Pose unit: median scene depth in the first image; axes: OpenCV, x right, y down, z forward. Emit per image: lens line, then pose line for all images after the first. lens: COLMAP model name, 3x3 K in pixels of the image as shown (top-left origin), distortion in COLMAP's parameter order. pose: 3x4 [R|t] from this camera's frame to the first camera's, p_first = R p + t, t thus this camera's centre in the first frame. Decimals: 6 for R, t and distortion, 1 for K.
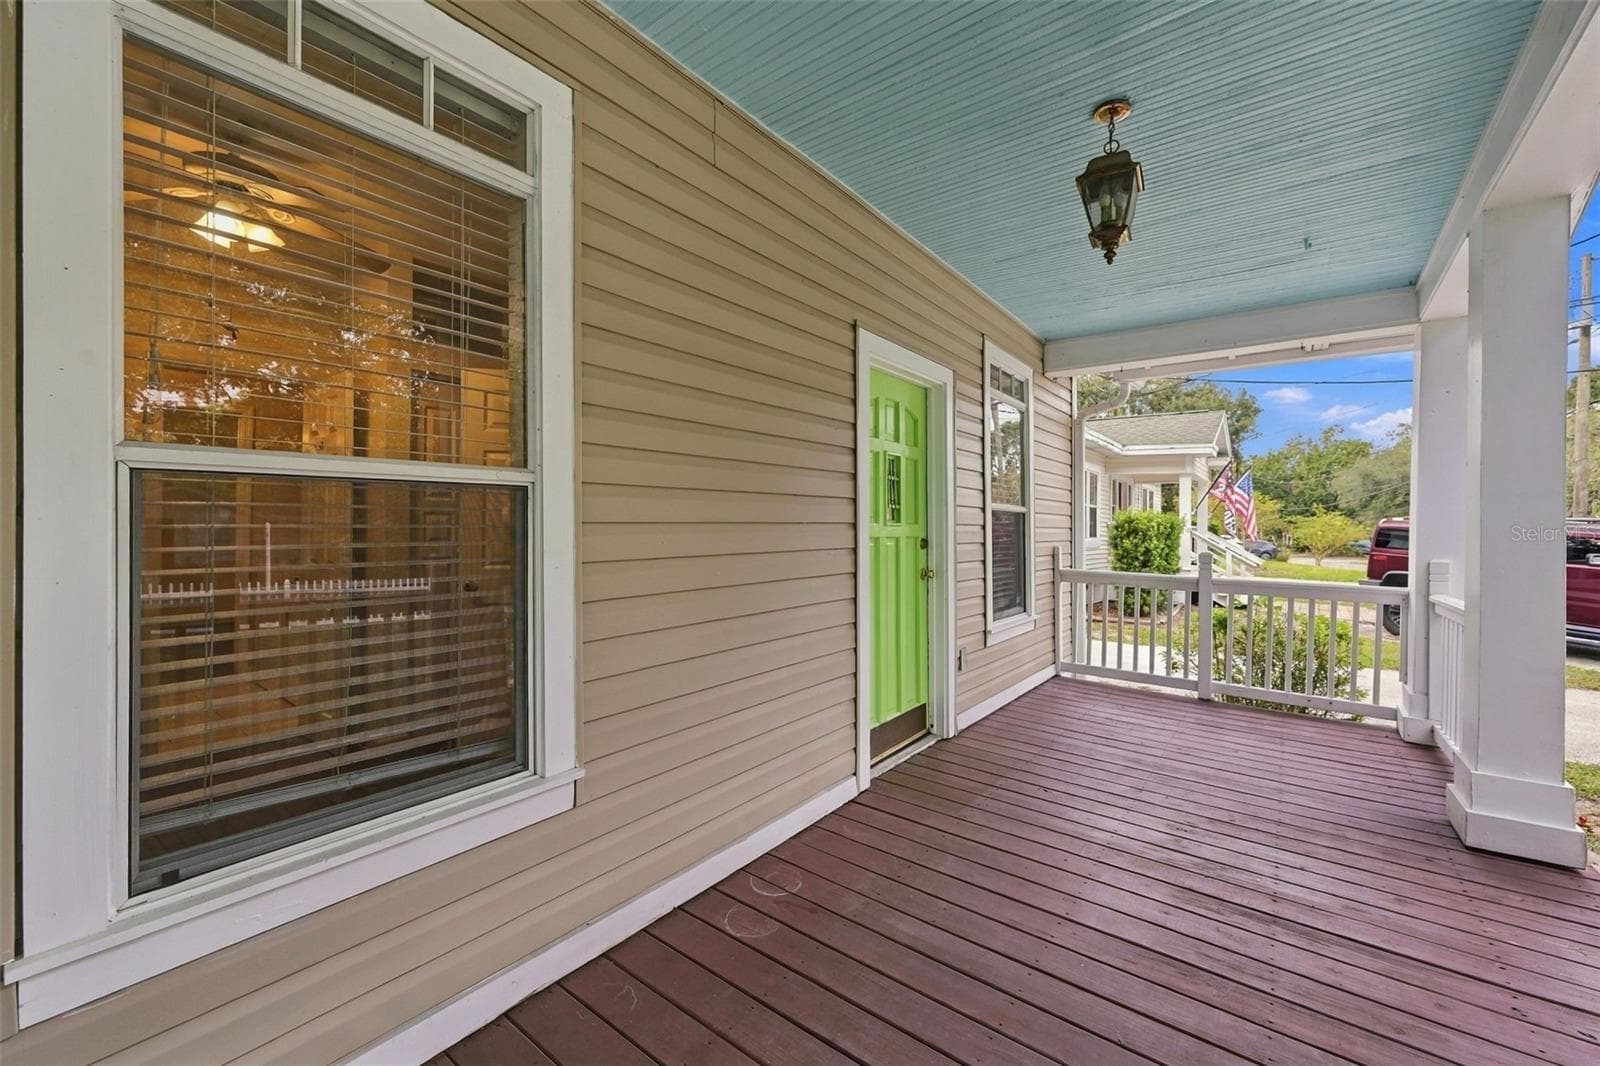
lens RADIAL K [[665.4, 0, 797.4], [0, 665.4, 545.2], [0, 0, 1]] dist [-0.000267, 0.000050]
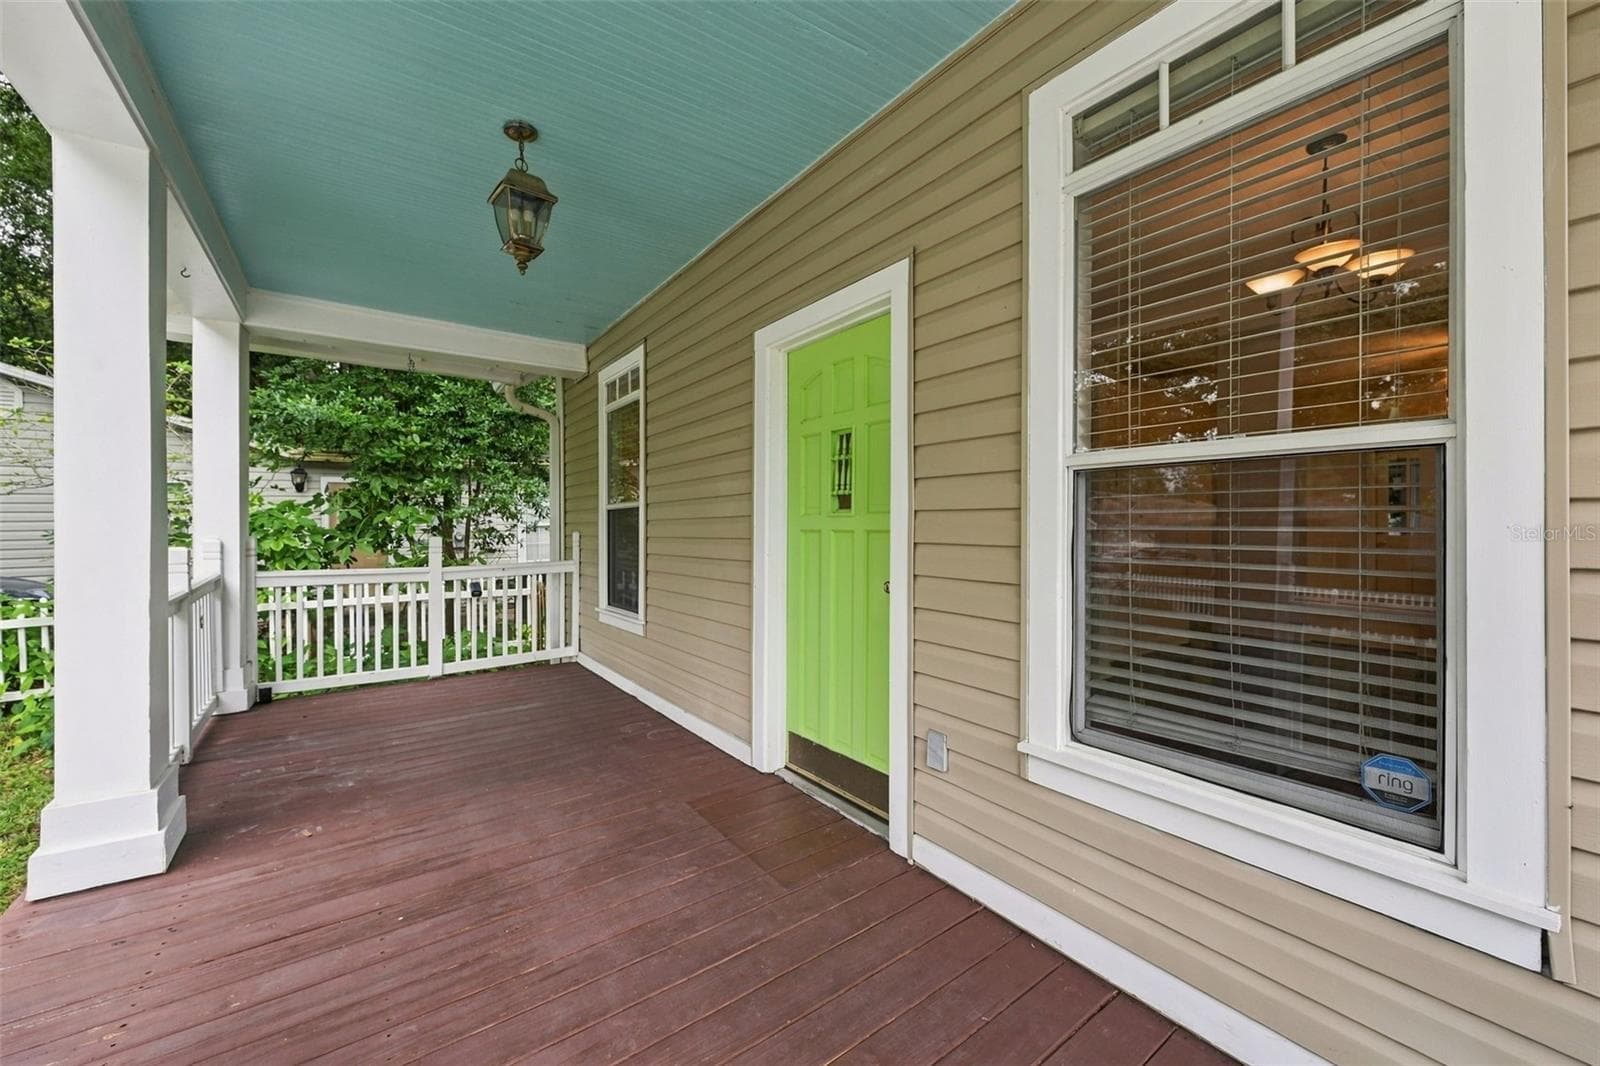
lens RADIAL K [[615.8, 0, 800.0], [0, 615.8, 533.0], [0, 0, 1]] dist [0.000300, 0.000013]
pose [[-0.308759, 0.027274, -0.950749, 0.662346], [-0.001351, 0.999575, 0.029114, -0.025167], [0.951139, 0.010273, -0.308591, 0.899106]]
